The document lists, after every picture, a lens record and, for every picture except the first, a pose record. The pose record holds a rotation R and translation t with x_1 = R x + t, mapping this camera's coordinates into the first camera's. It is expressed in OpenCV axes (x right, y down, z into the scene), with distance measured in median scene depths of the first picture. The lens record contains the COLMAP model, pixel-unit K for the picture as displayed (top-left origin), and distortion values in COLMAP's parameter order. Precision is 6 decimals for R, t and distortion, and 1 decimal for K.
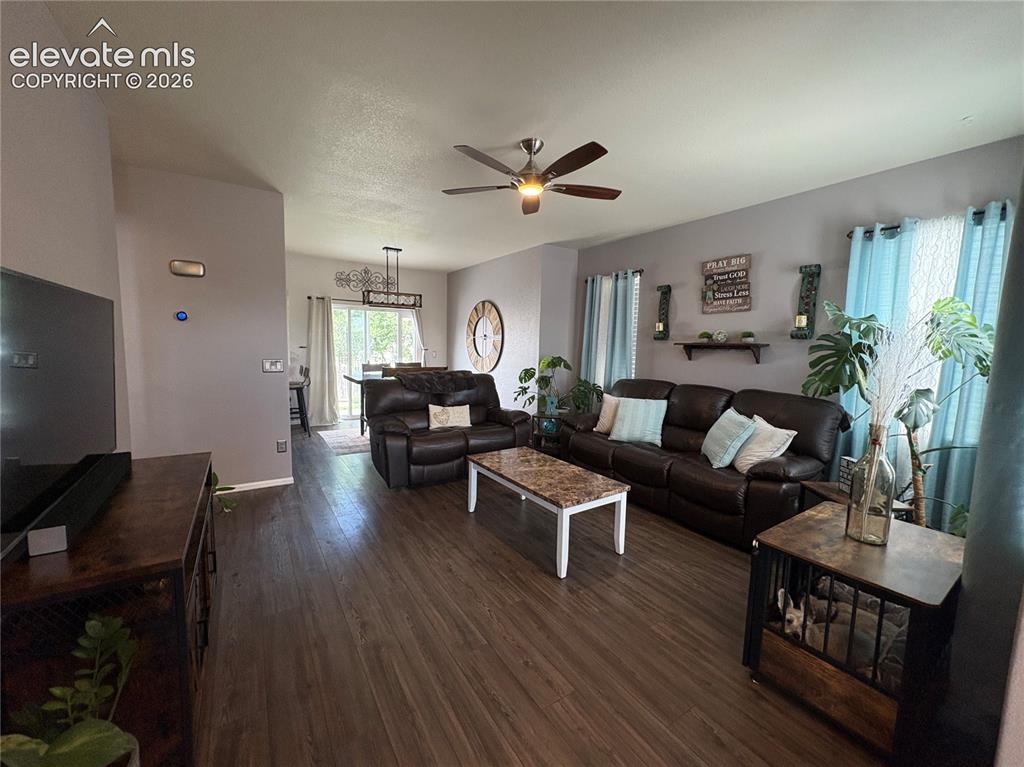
lens RADIAL K [[408.6, 0, 512.6], [0, 408.6, 385.0], [0, 0, 1]] dist [0.005565, 0.000860]
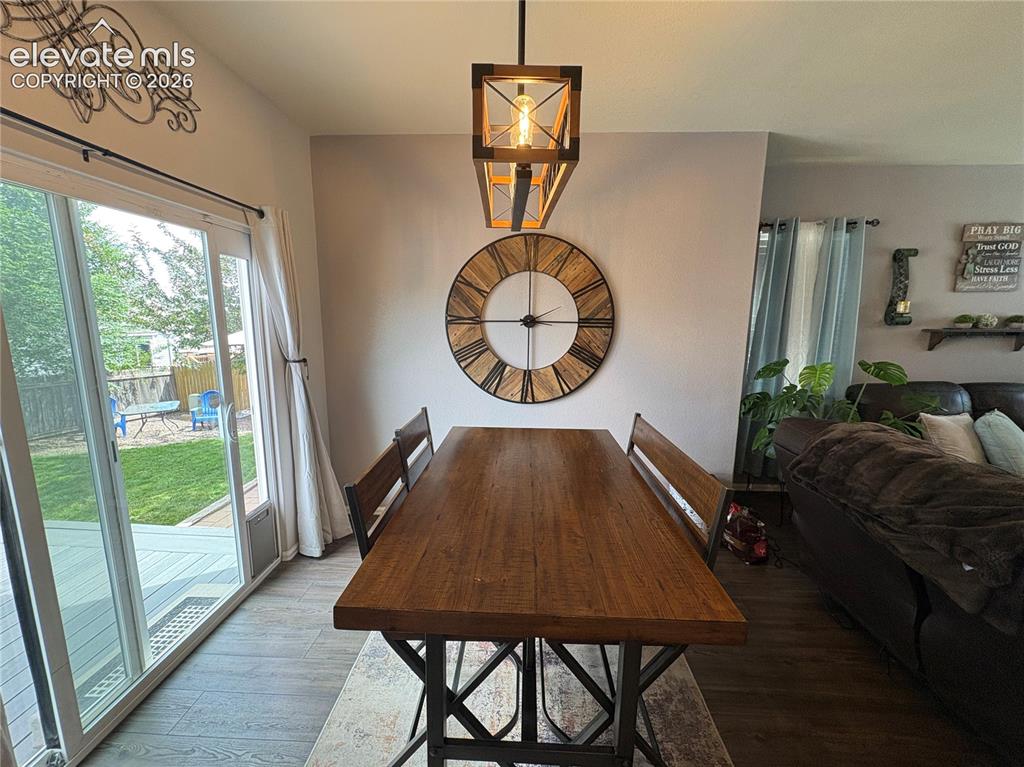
lens RADIAL K [[408.6, 0, 514.0], [0, 408.6, 381.2], [0, 0, 1]] dist [0.005565, 0.000860]
pose [[0.575819, -0.142035, 0.805145, -0.727030], [0.090761, 0.989812, 0.109702, -0.175247], [-0.812524, 0.009907, 0.582844, 1.288881]]
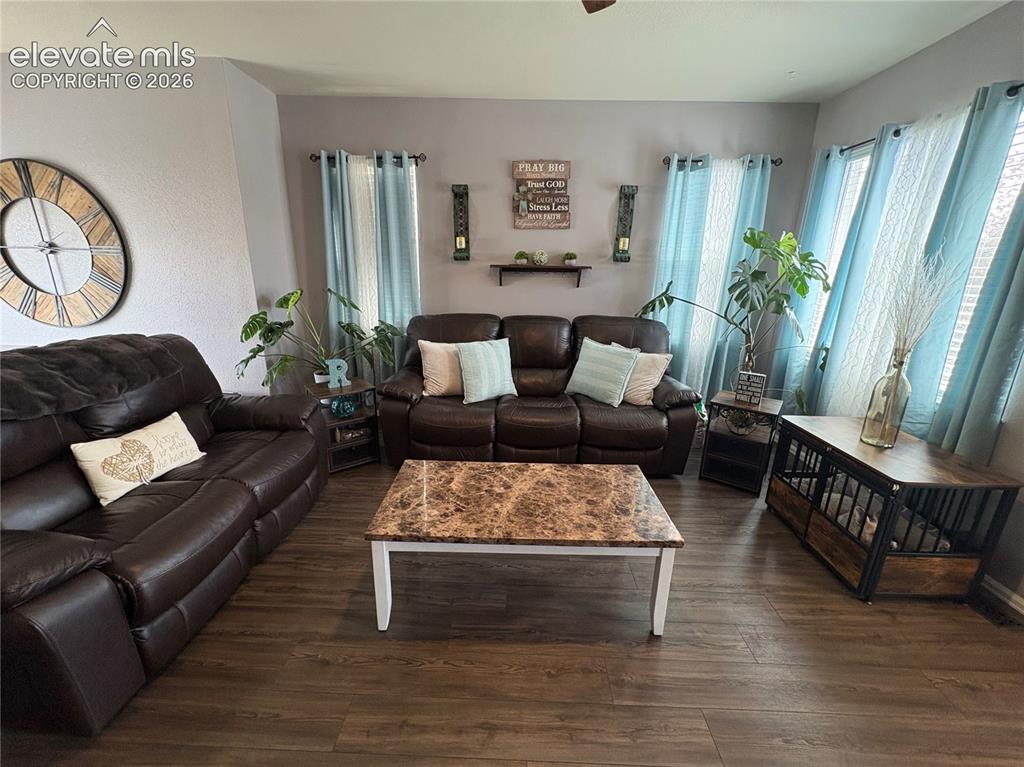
lens RADIAL K [[408.6, 0, 510.2], [0, 408.6, 382.1], [0, 0, 1]] dist [0.005565, 0.000860]
pose [[0.570522, -0.240862, 0.785169, -0.288245], [0.077066, 0.967510, 0.240800, -0.075565], [-0.817658, -0.076872, 0.570548, 0.528817]]
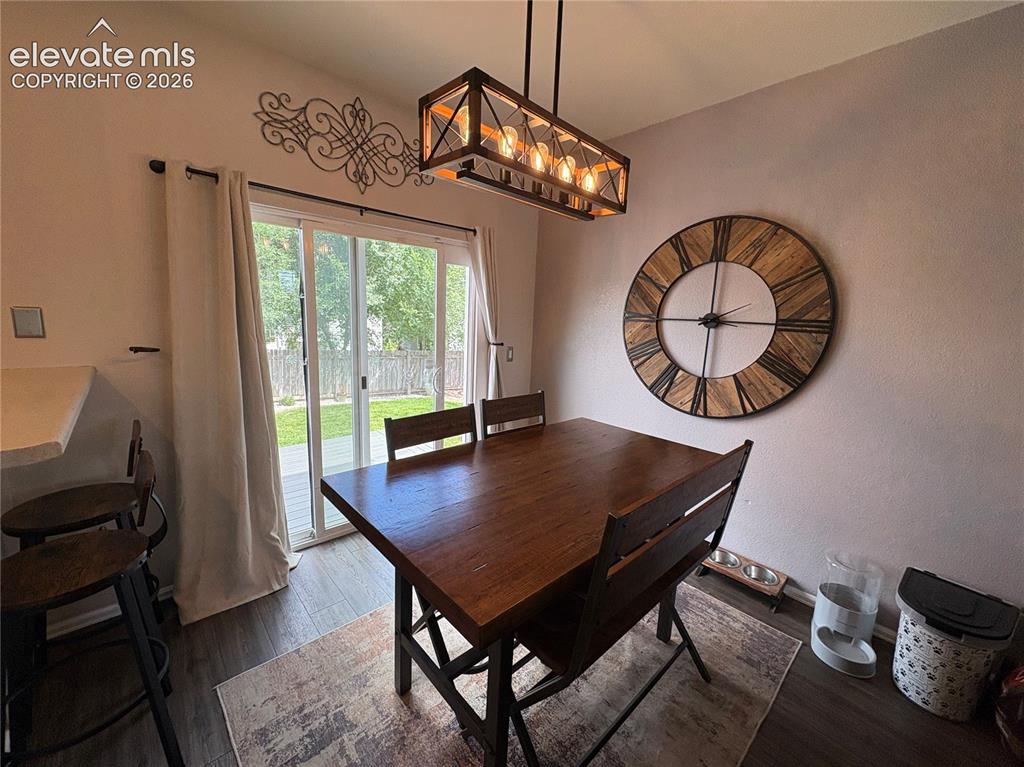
lens RADIAL K [[408.6, 0, 516.8], [0, 408.6, 382.4], [0, 0, 1]] dist [0.005565, 0.000860]
pose [[0.984908, -0.009209, 0.172833, -0.512423], [-0.002195, 0.997838, 0.065679, -0.145753], [-0.173065, -0.065068, 0.982759, 1.126967]]
